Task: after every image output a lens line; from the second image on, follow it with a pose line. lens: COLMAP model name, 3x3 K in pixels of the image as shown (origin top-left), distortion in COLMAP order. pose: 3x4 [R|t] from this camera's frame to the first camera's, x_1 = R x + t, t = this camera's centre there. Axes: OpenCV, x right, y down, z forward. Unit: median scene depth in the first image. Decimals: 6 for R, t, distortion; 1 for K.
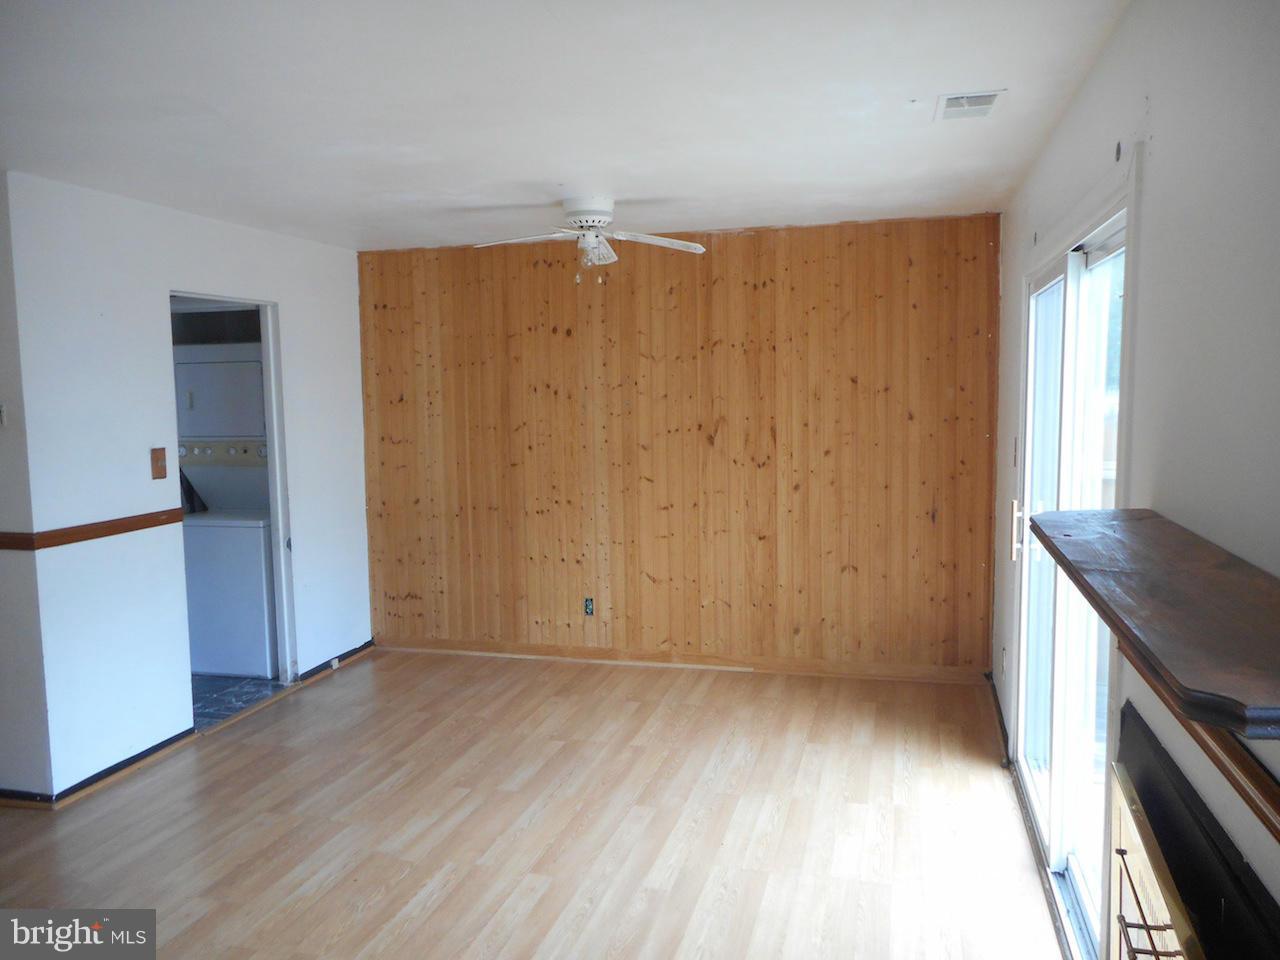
lens RADIAL K [[960.4, 0, 640.0], [0, 960.4, 480.0], [0, 0, 1]] dist [-0.002537, -0.000837]
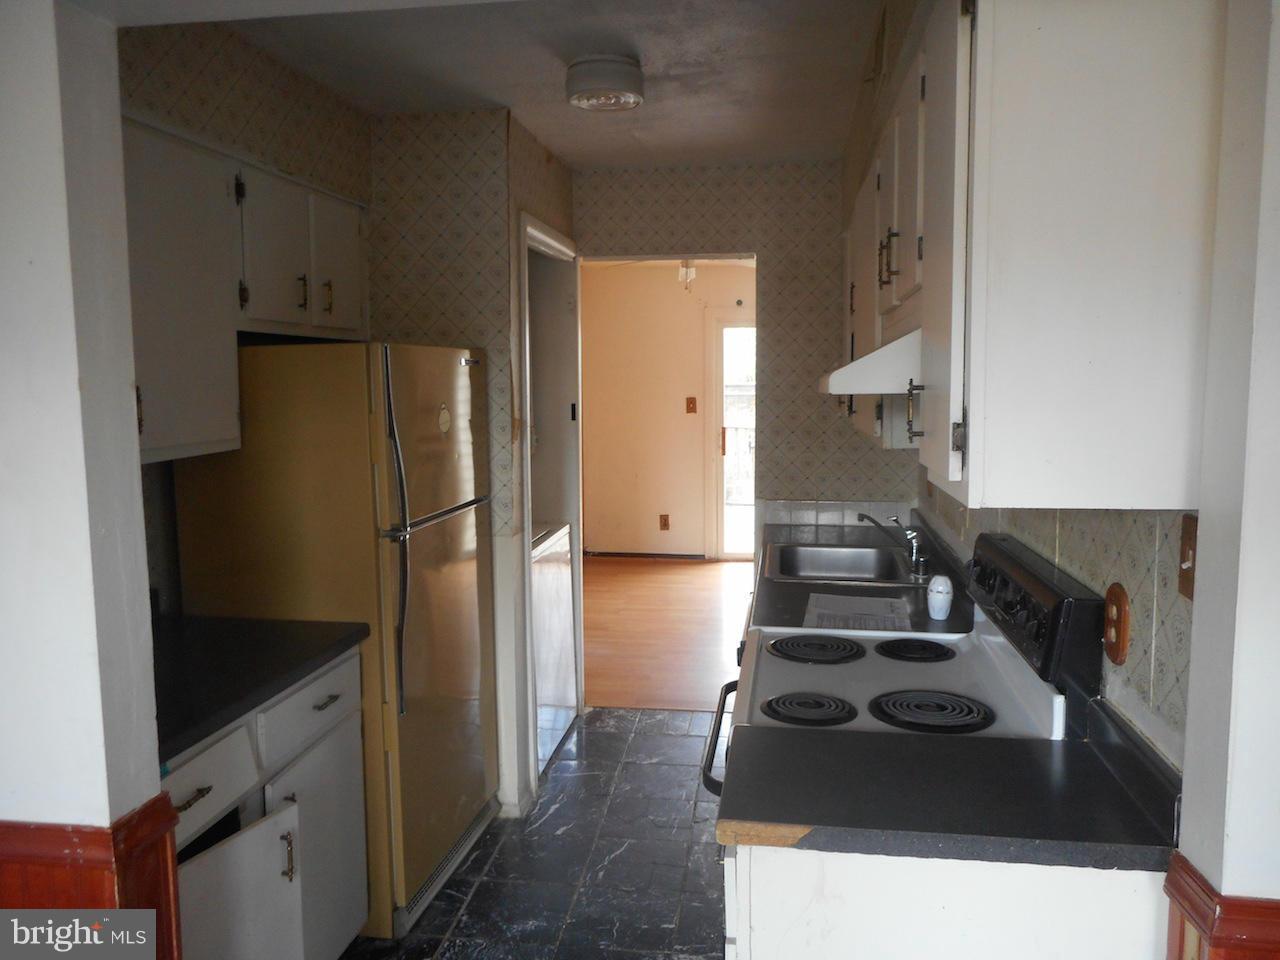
lens RADIAL K [[960.4, 0, 640.0], [0, 960.4, 480.0], [0, 0, 1]] dist [-0.002537, -0.000837]
pose [[-0.108298, -0.091910, 0.989861, -1.209282], [0.107890, 0.988749, 0.103610, -0.071699], [-0.988247, 0.118017, -0.097164, 1.028845]]
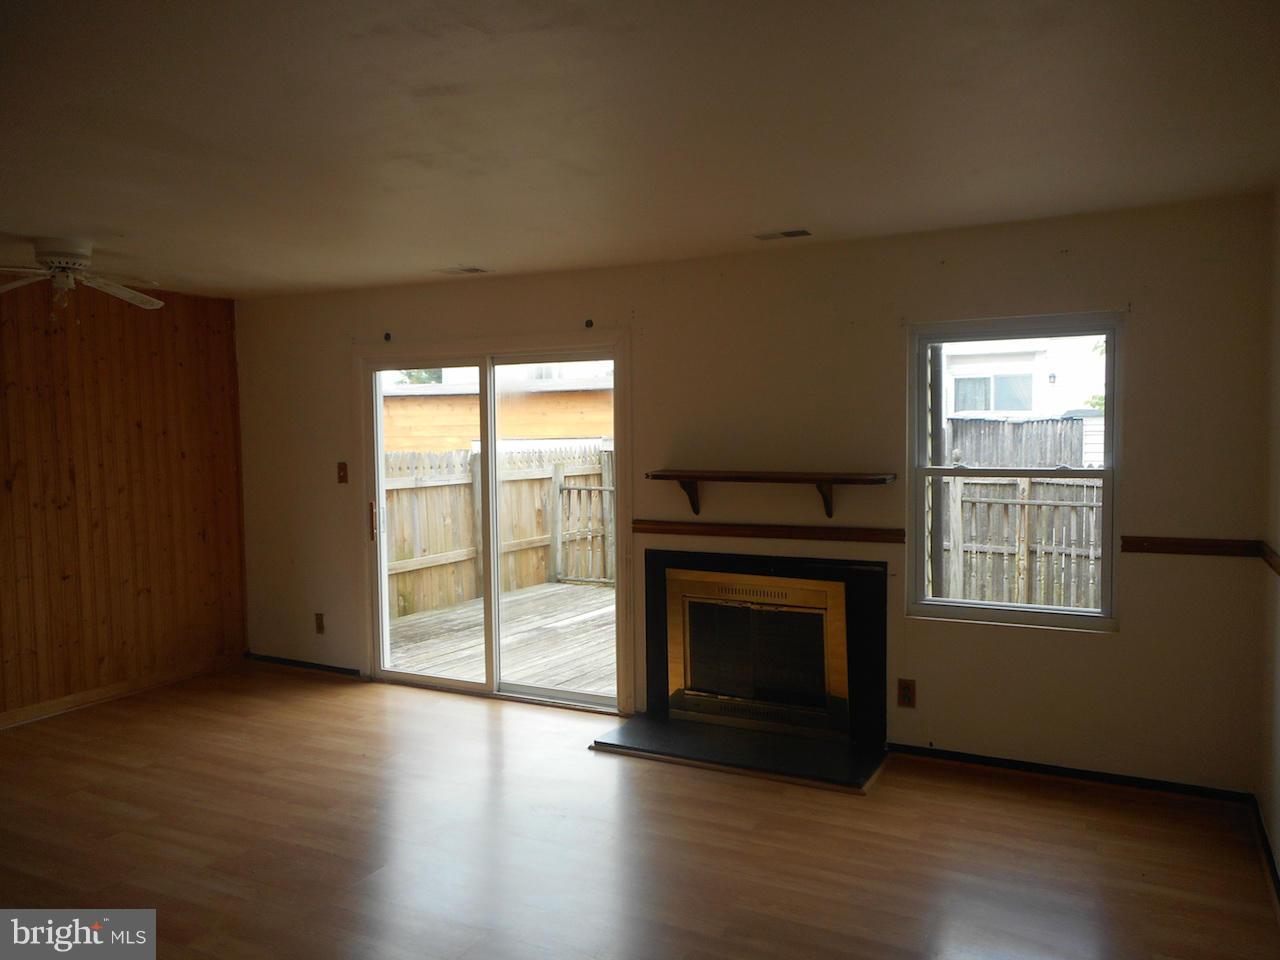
lens RADIAL K [[960.4, 0, 640.0], [0, 960.4, 480.0], [0, 0, 1]] dist [-0.002537, -0.000837]
pose [[0.212800, -0.043320, 0.976135, -0.756724], [0.107384, 0.994002, 0.020703, 0.001402], [-0.971177, 0.100416, 0.216176, 0.181945]]
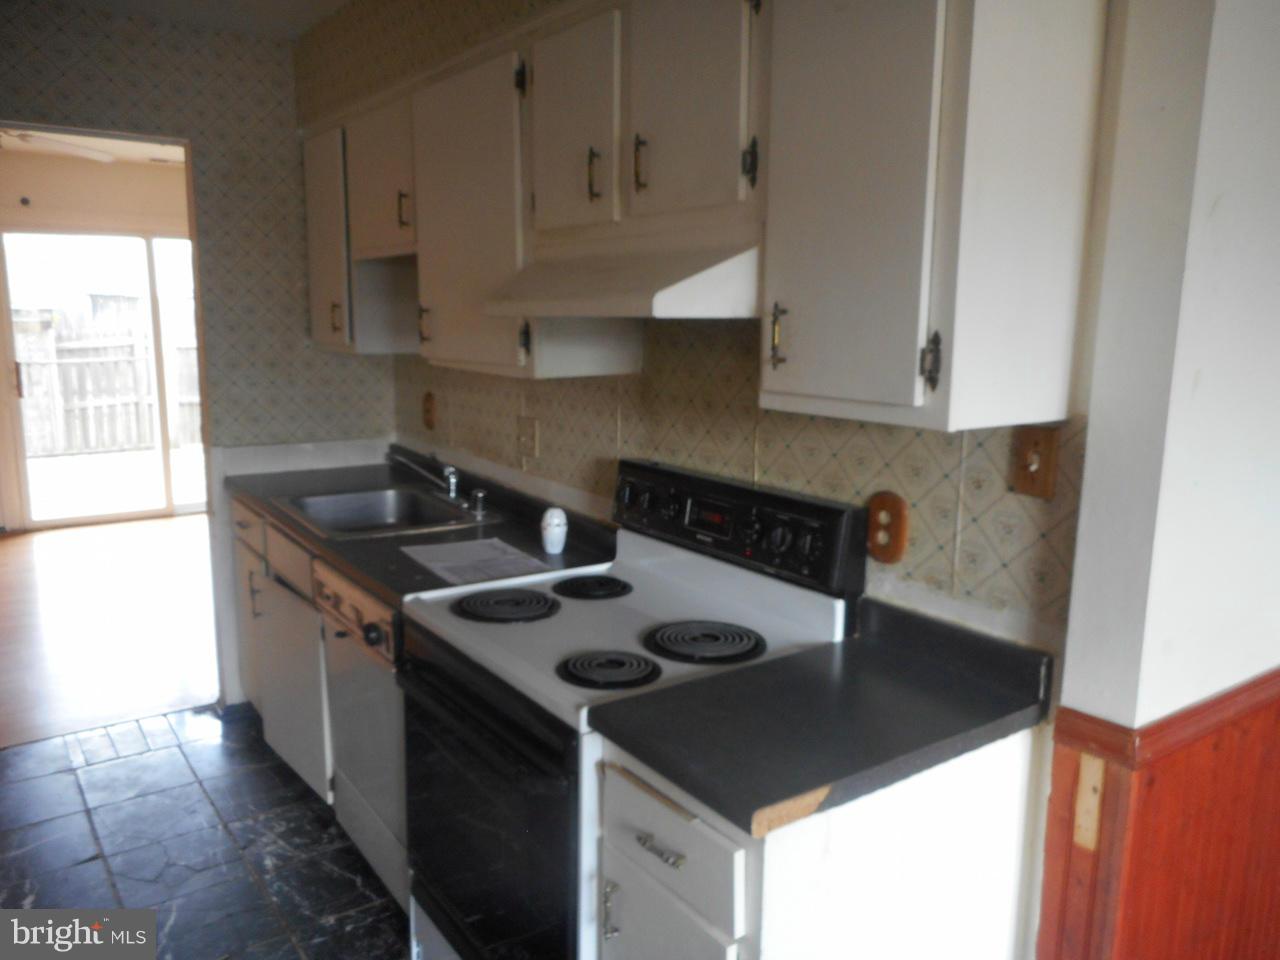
lens RADIAL K [[960.4, 0, 640.0], [0, 960.4, 480.0], [0, 0, 1]] dist [-0.002537, -0.000837]
pose [[-0.770231, -0.109958, 0.628215, -1.069792], [0.059913, 0.968194, 0.242923, -0.083261], [-0.634945, 0.224745, -0.739144, 1.162082]]
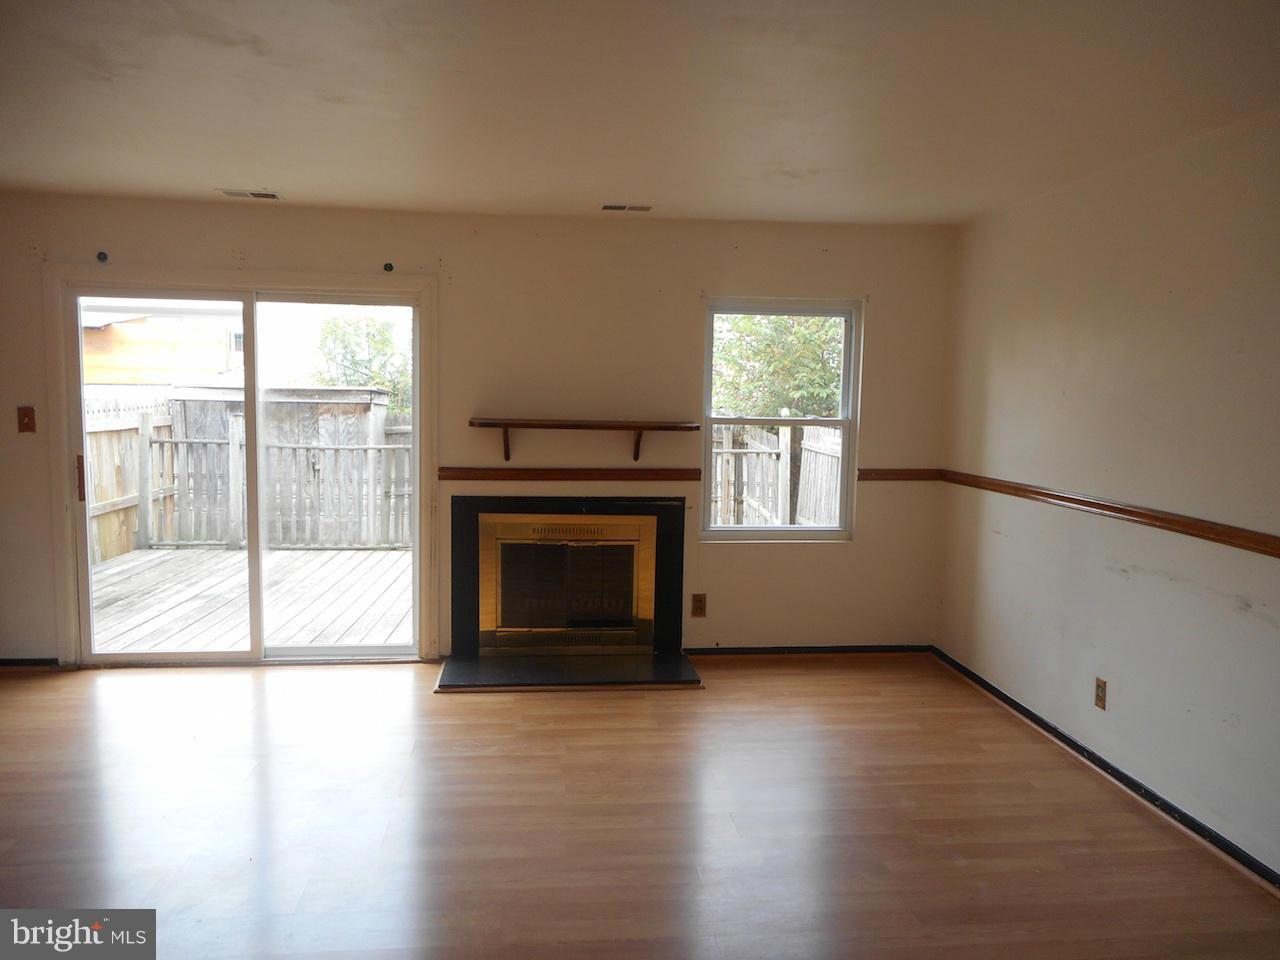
lens RADIAL K [[960.4, 0, 640.0], [0, 960.4, 480.0], [0, 0, 1]] dist [-0.002537, -0.000837]
pose [[-0.374024, -0.085194, 0.923498, -0.796073], [0.078998, 0.989226, 0.123252, -0.031758], [-0.924048, 0.119054, -0.363264, 0.576973]]
